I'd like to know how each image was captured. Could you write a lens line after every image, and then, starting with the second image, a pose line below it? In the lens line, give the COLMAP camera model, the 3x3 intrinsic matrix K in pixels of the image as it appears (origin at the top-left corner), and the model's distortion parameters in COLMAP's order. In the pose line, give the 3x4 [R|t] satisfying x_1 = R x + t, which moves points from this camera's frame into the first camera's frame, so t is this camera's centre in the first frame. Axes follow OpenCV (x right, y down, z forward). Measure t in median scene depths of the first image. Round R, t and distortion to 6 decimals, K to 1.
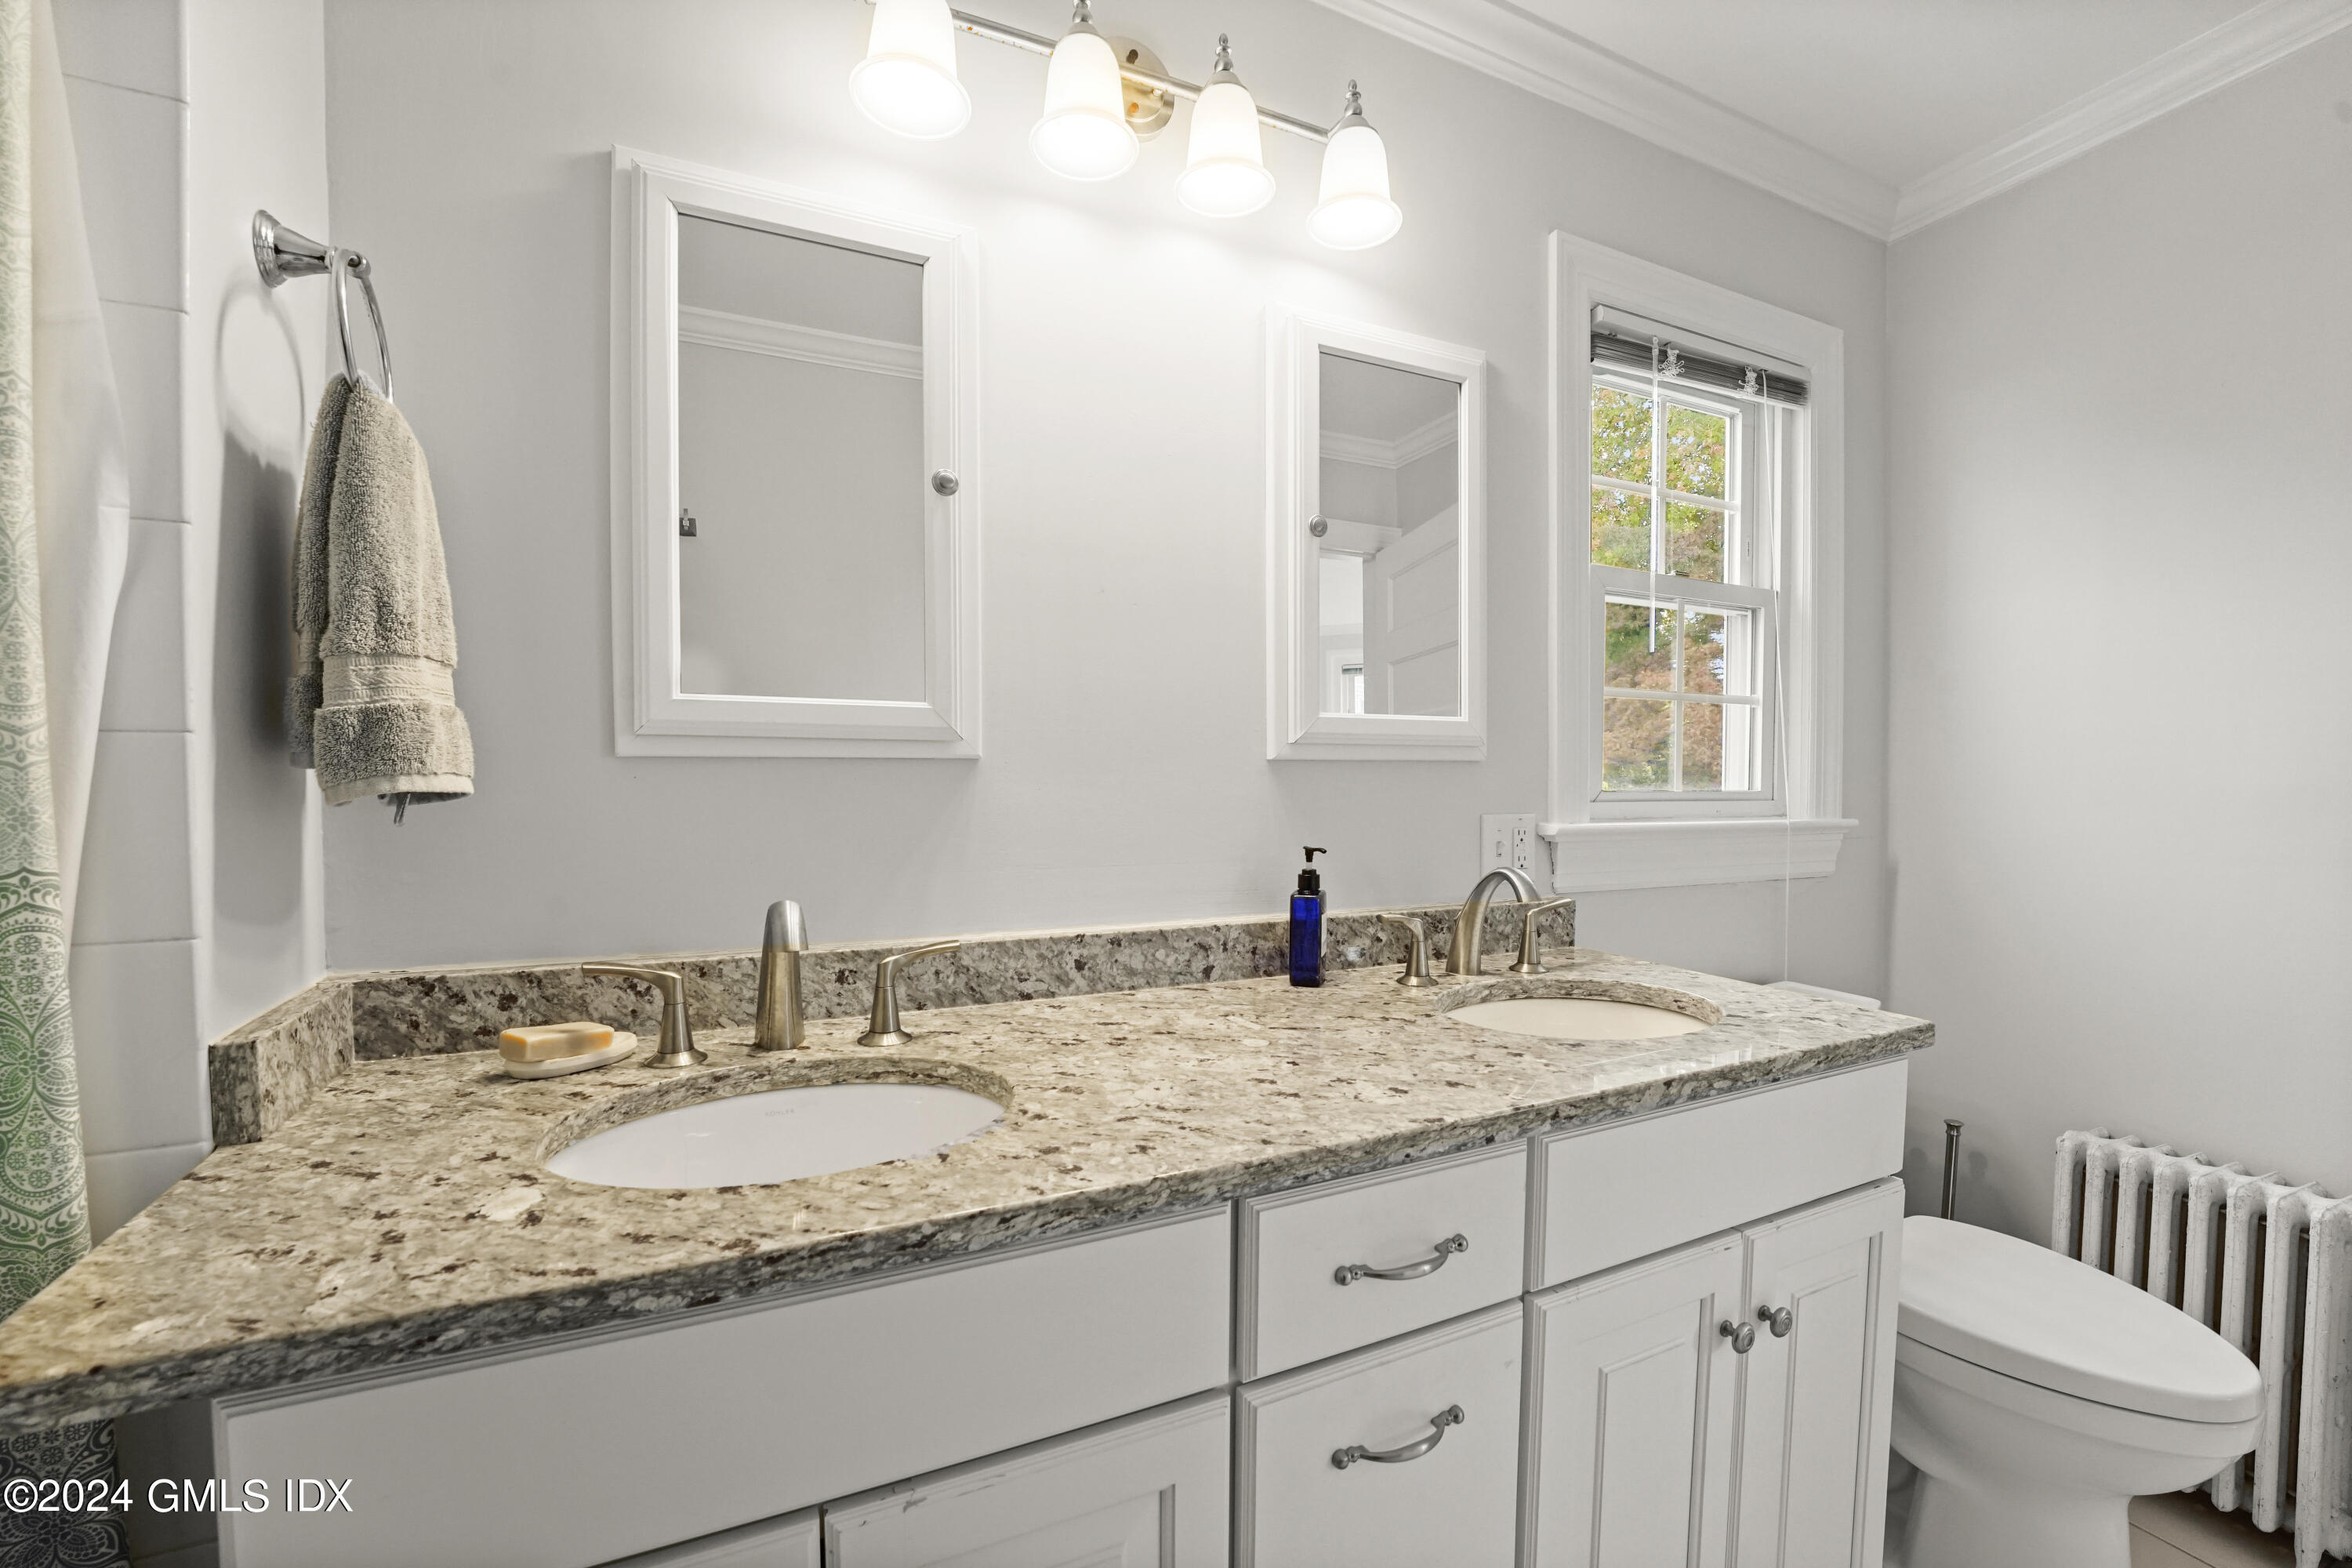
lens RADIAL K [[995.4, 0, 1182.5], [0, 995.4, 793.0], [0, 0, 1]] dist [-0.022951, -0.000040]
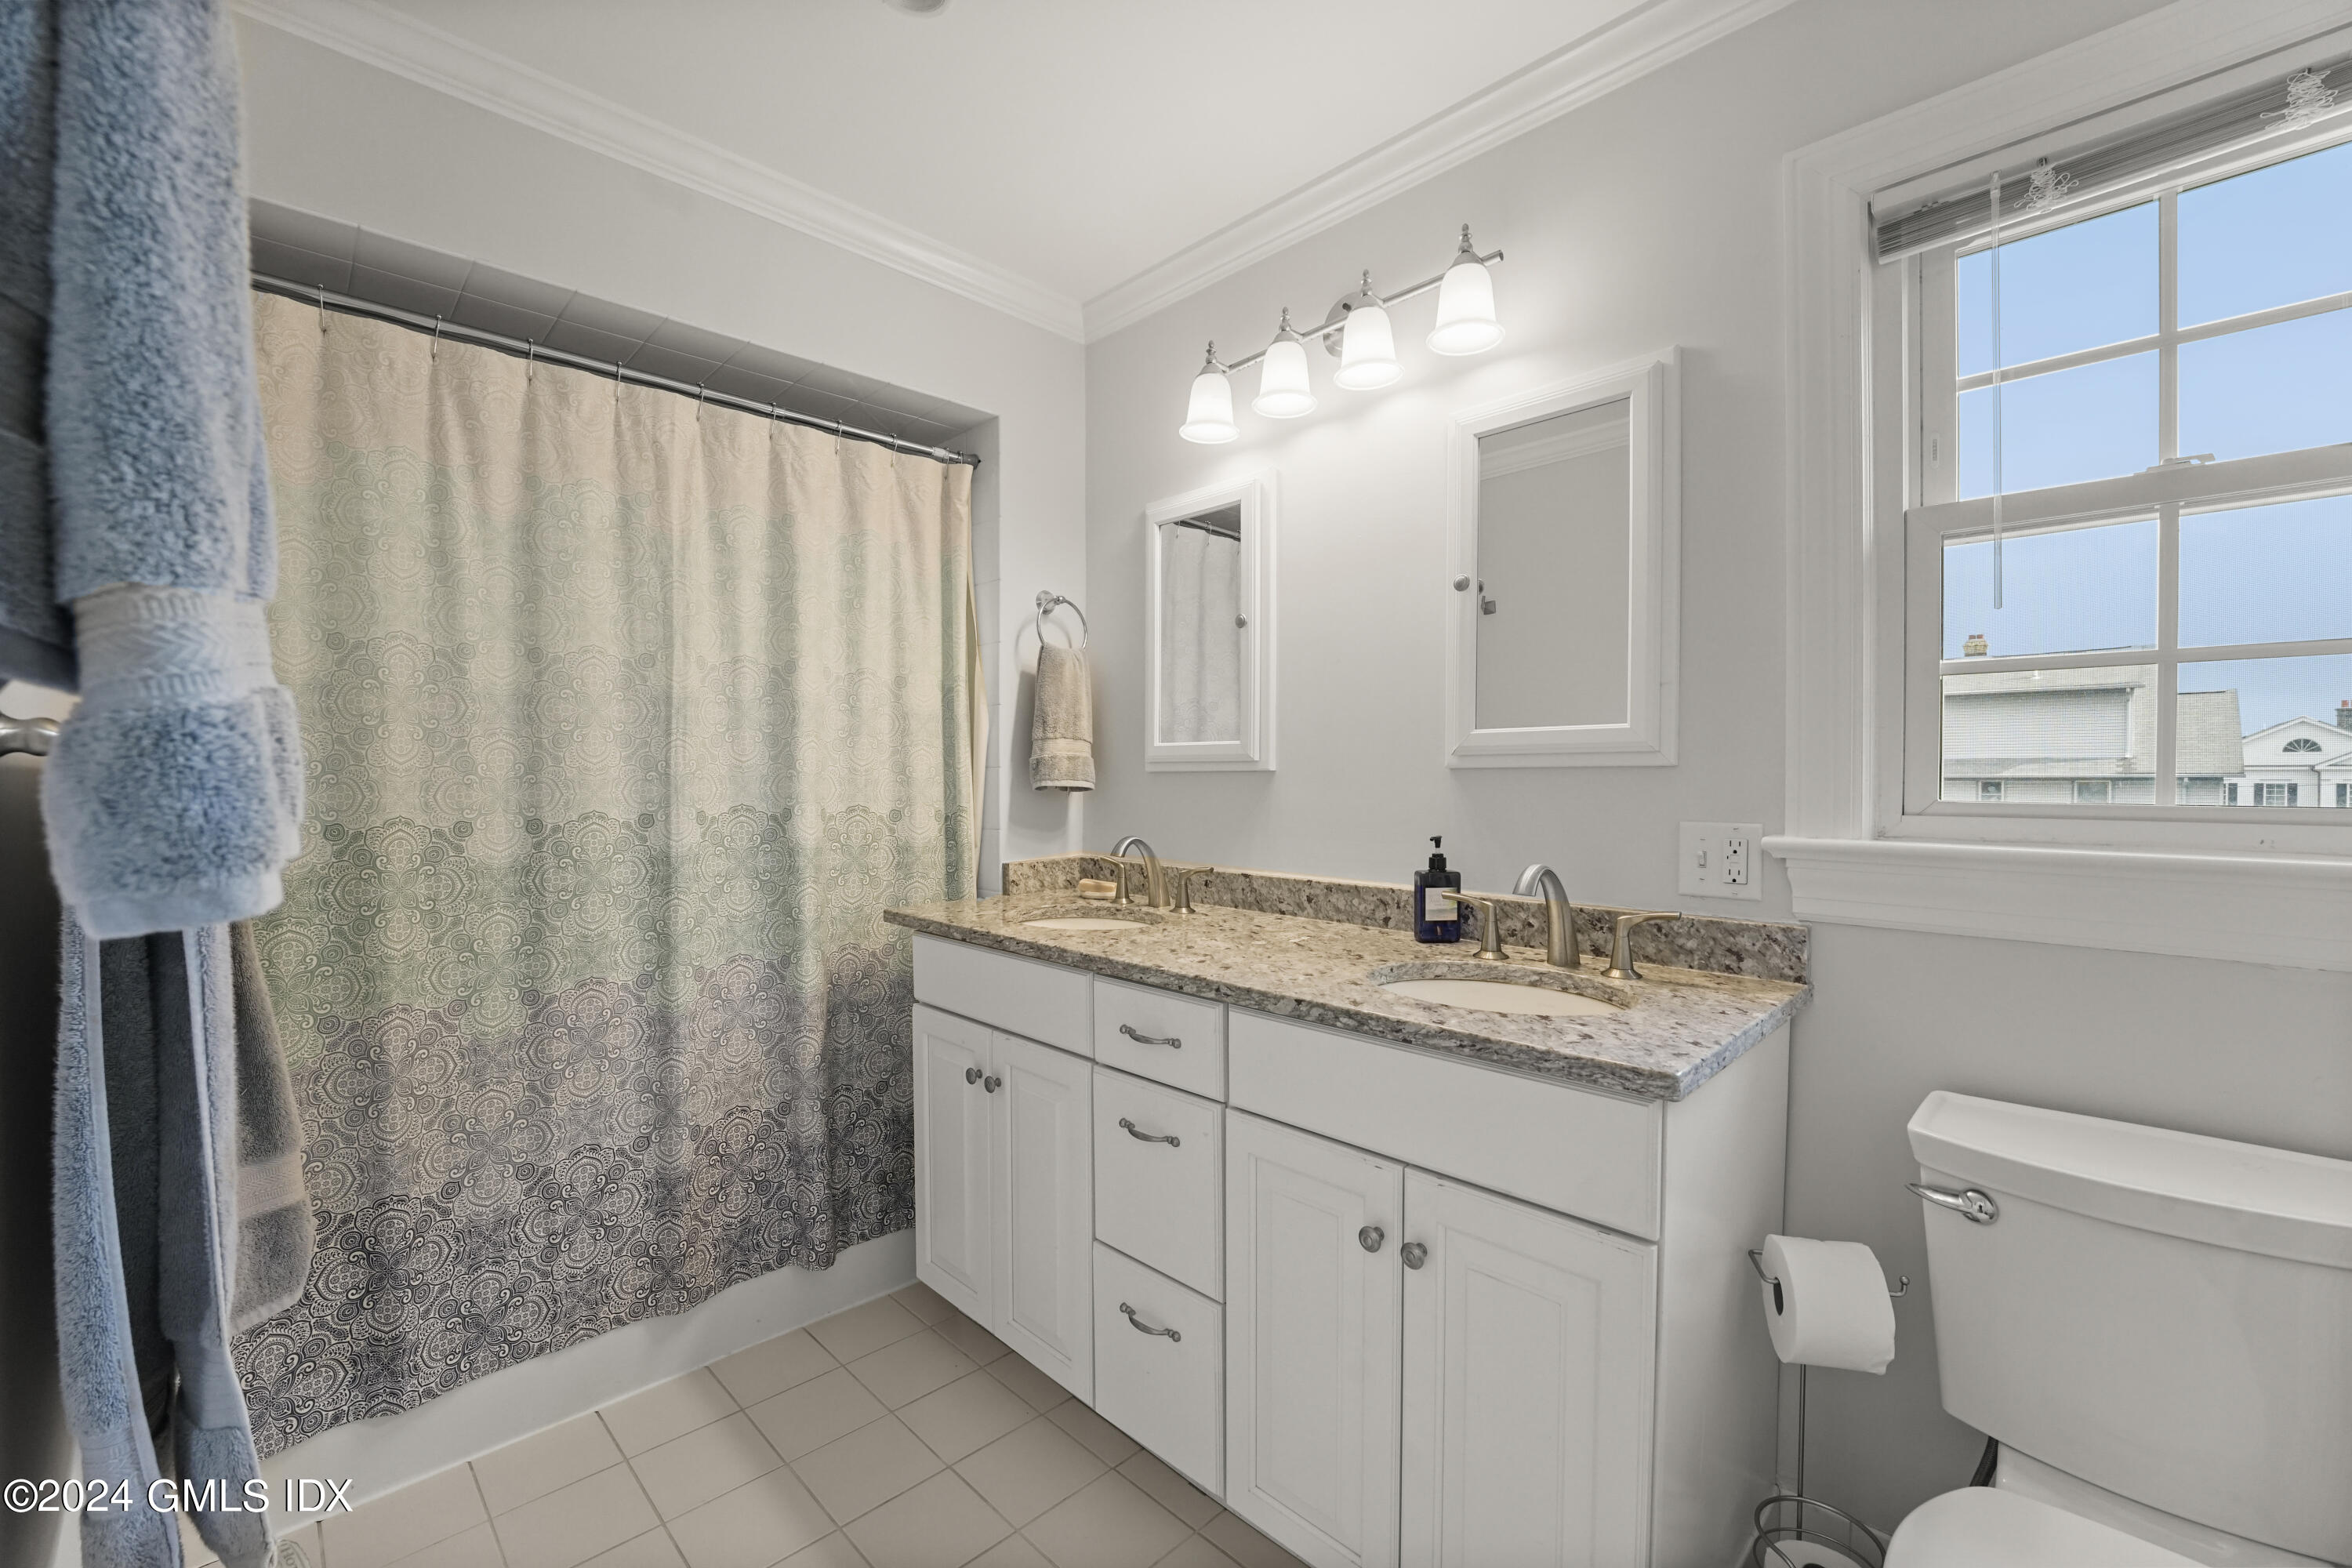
lens RADIAL K [[995.4, 0, 1193.0], [0, 995.4, 784.3], [0, 0, 1]] dist [-0.022951, -0.000040]
pose [[0.304739, 0.001362, -0.952435, 1.341452], [-0.020155, 0.999784, -0.005020, -0.000350], [0.952223, 0.020726, 0.304701, 0.323738]]
